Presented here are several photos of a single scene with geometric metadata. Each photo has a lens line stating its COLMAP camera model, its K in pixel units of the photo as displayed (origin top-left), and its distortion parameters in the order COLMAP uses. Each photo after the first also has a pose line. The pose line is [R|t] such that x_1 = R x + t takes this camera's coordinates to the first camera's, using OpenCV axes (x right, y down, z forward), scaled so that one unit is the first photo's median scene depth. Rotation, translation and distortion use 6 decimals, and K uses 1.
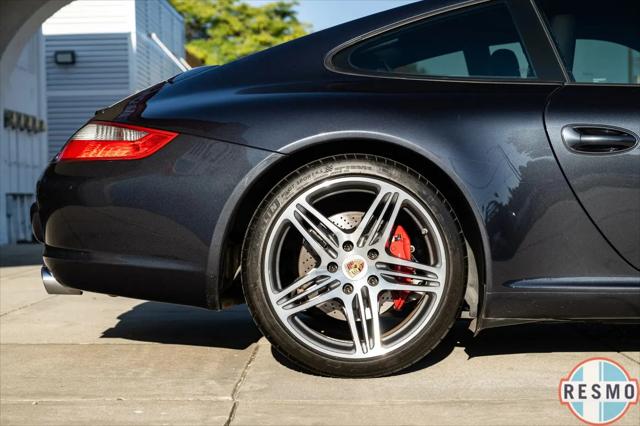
lens RADIAL K [[1278.2, 0, 320.0], [0, 1278.2, 213.0], [0, 0, 1]] dist [-0.008270, -0.032257]
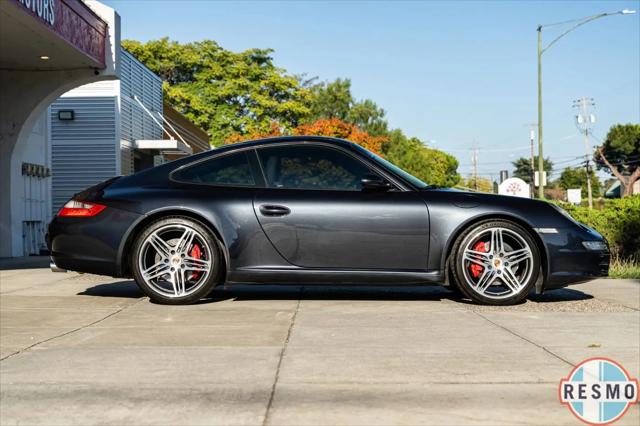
lens RADIAL K [[1278.2, 0, 320.0], [0, 1278.2, 213.0], [0, 0, 1]] dist [-0.008270, -0.032257]
pose [[0.999970, 0.007371, -0.002210, 0.263288], [-0.007407, 0.999832, -0.016752, -0.009630], [0.002086, 0.016768, 0.999857, -1.255988]]
